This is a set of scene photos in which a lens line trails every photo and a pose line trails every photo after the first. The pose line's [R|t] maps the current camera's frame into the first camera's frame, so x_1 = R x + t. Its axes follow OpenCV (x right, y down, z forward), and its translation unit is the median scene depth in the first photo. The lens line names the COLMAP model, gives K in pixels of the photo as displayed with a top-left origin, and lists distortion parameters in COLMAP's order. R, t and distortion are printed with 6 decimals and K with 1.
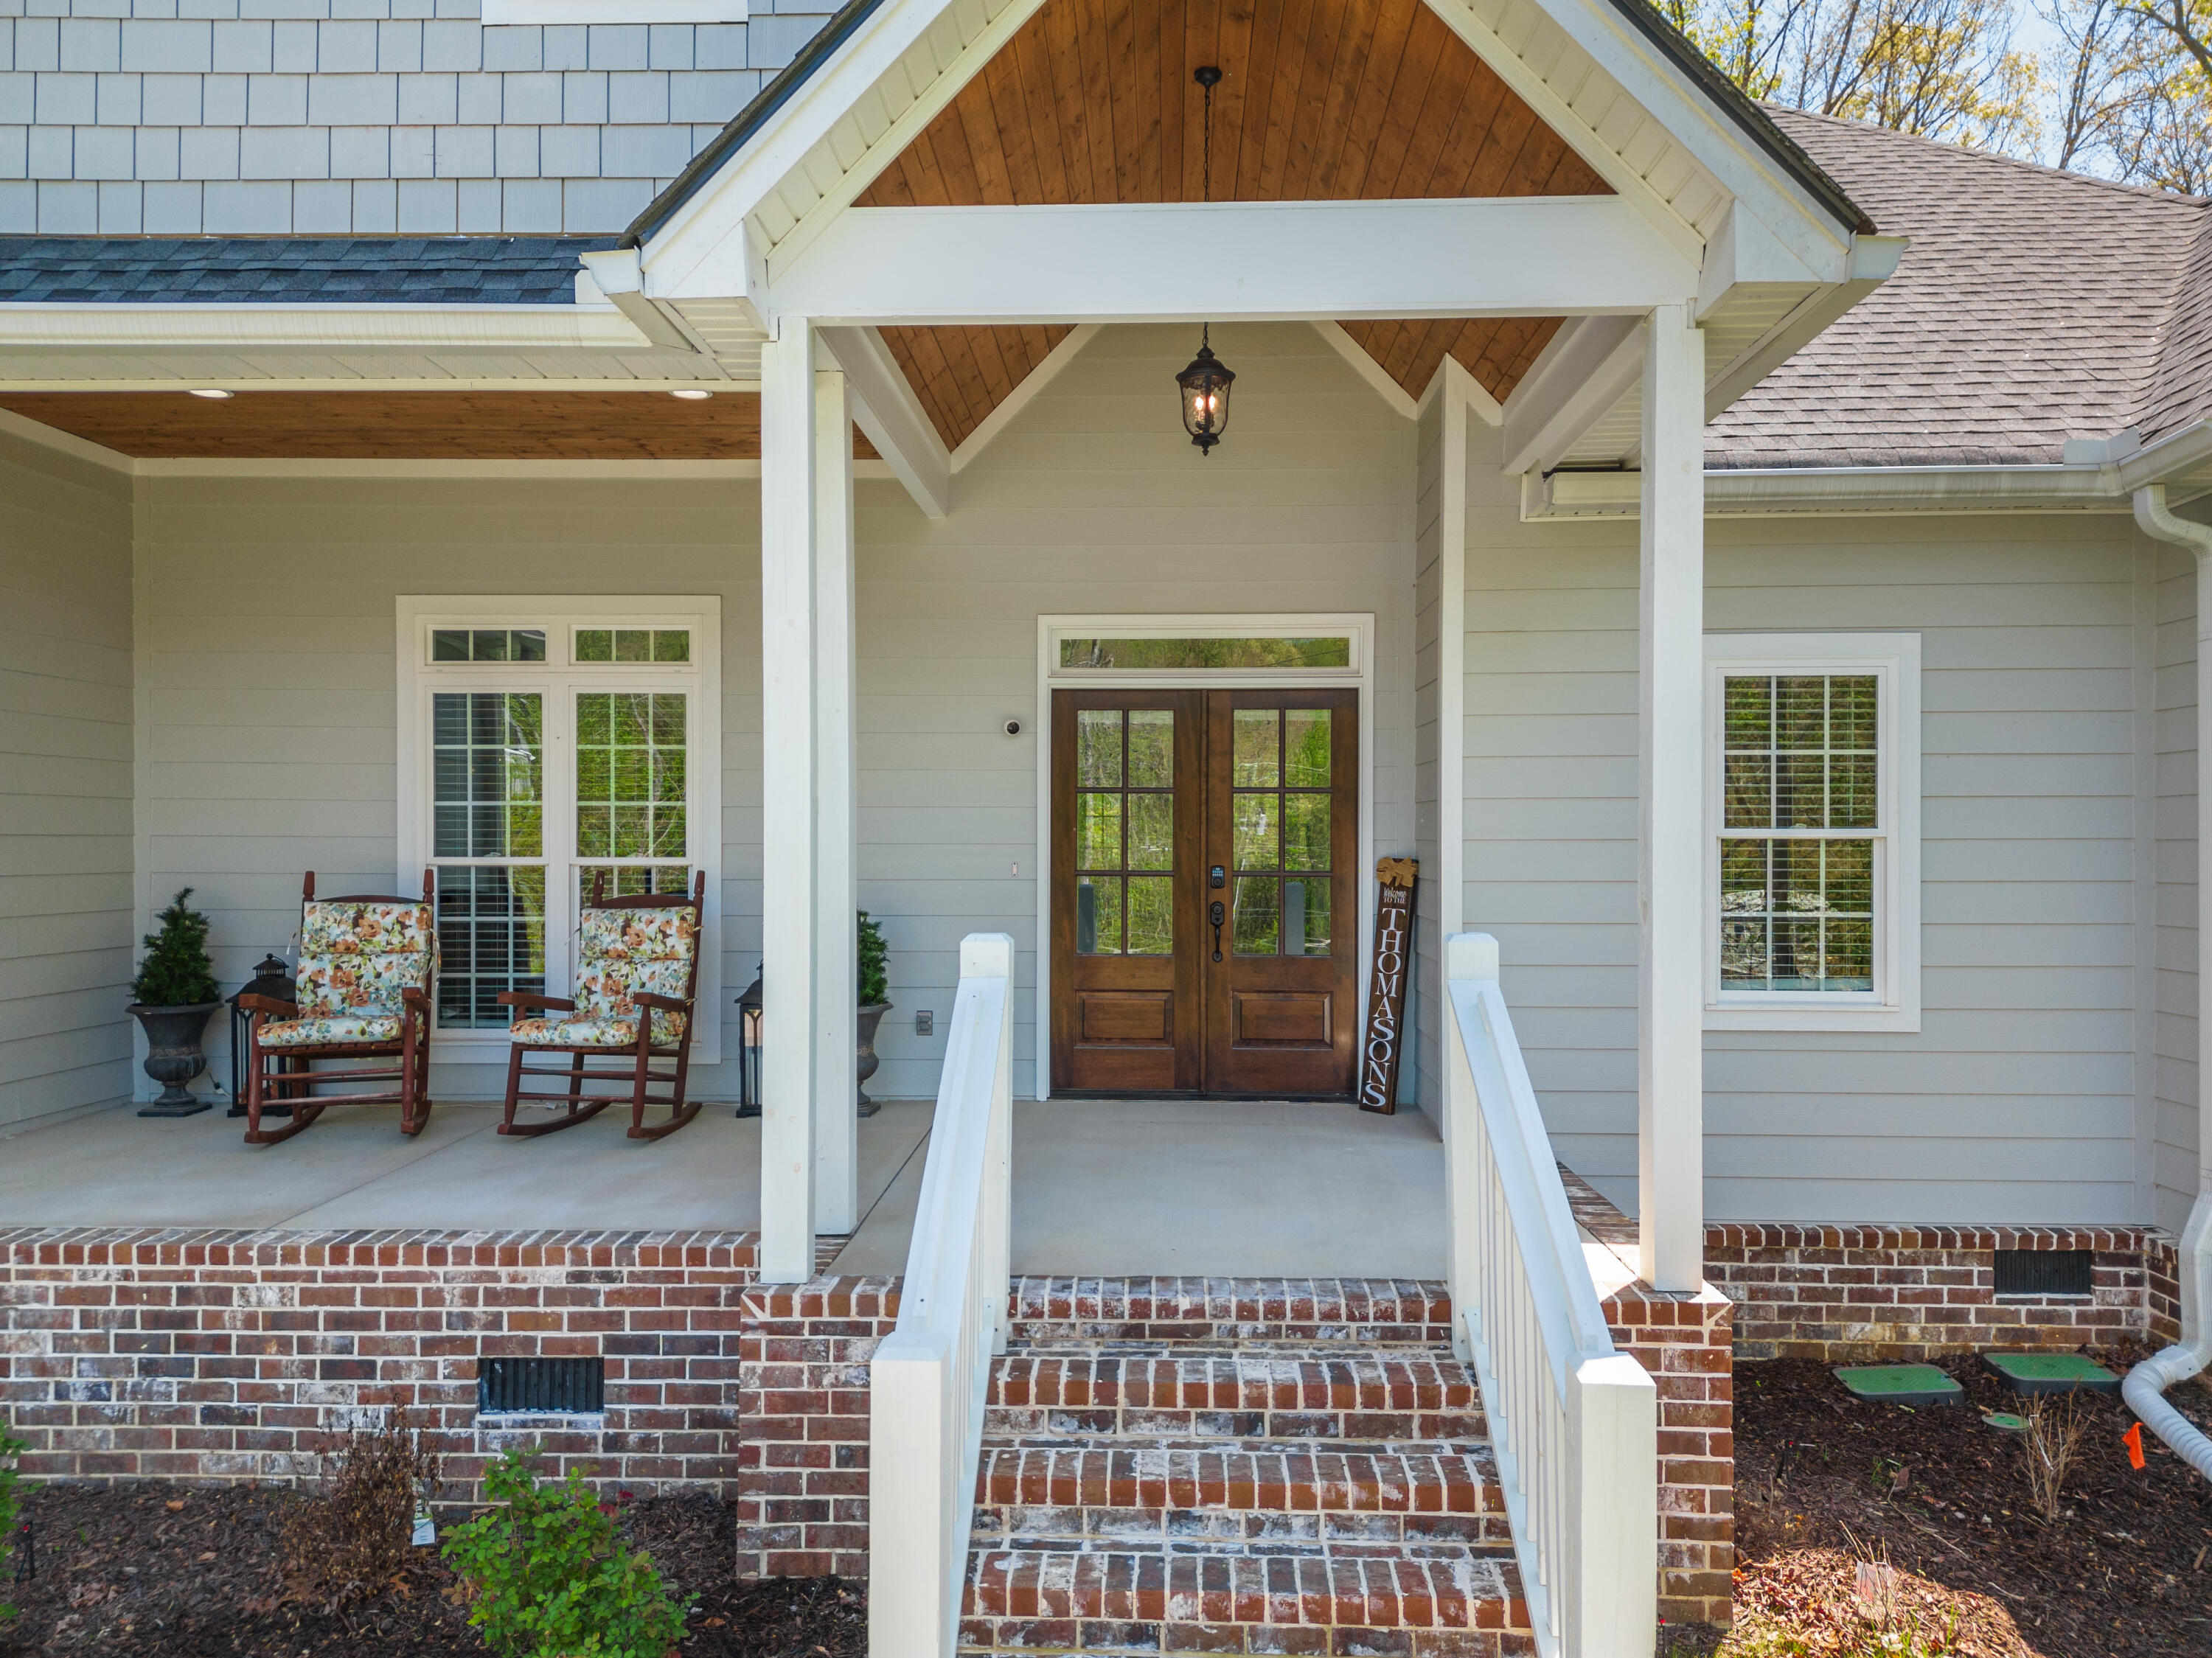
lens RADIAL K [[1595.7, 0, 1218.9], [0, 1595.7, 825.2], [0, 0, 1]] dist [0.056855, -0.034538]
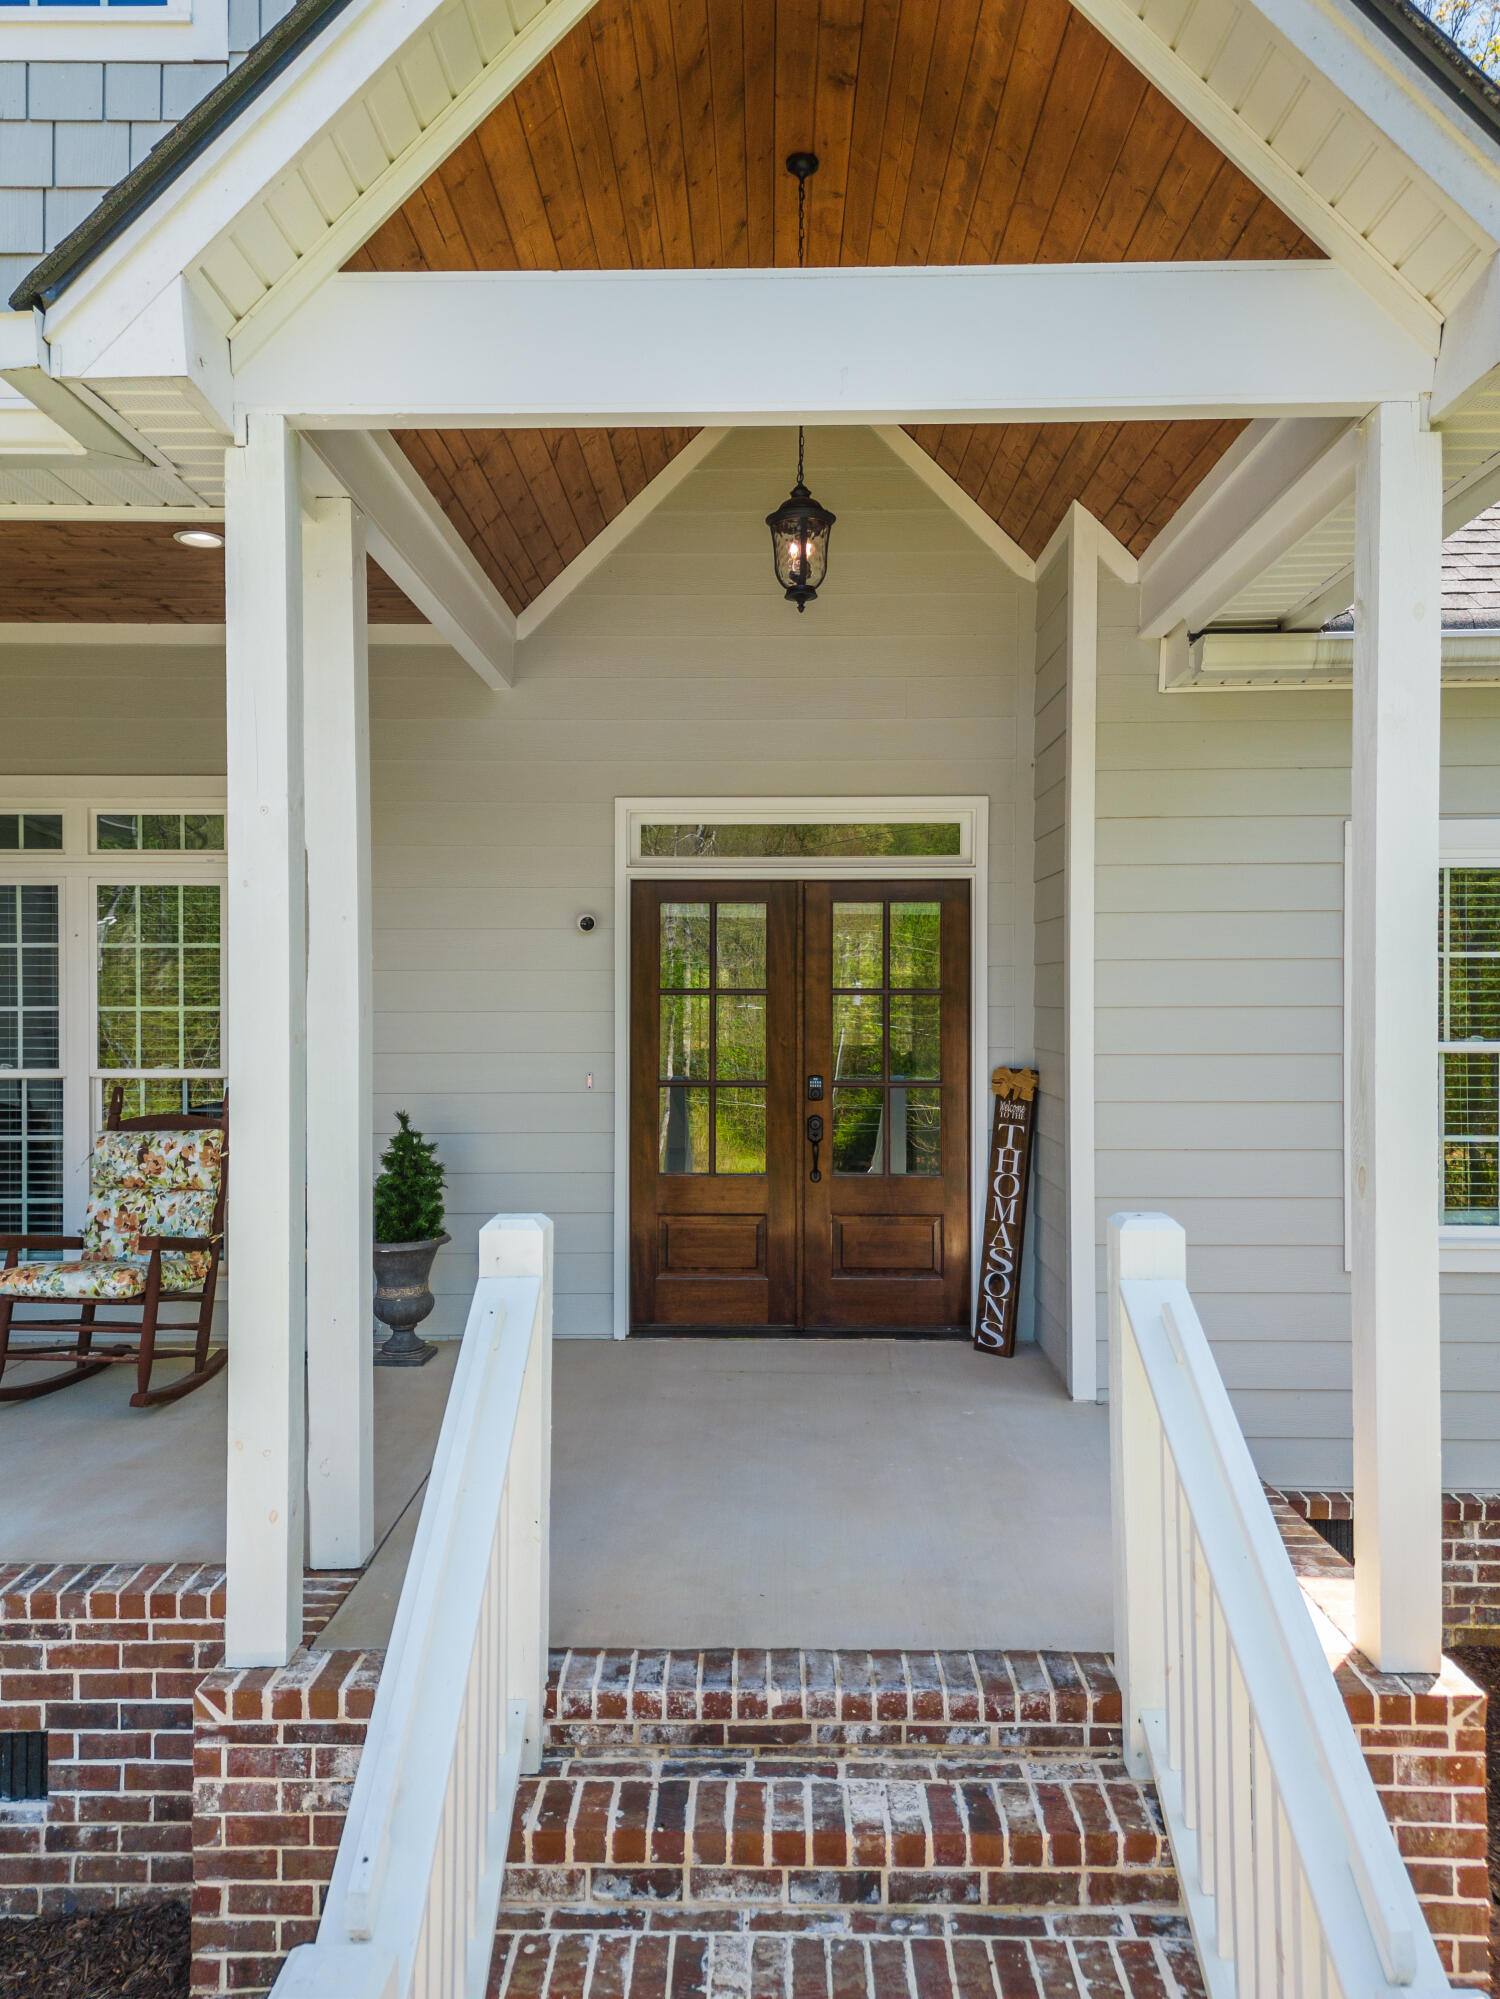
lens RADIAL K [[1442.2, 0, 838.8], [0, 1442.2, 1001.5], [0, 0, 1]] dist [0.056855, -0.034538]
pose [[0.999861, -0.001985, 0.016537, -0.001281], [0.001794, 0.999931, 0.011611, -0.034666], [-0.016559, -0.011580, 0.999796, 0.243116]]
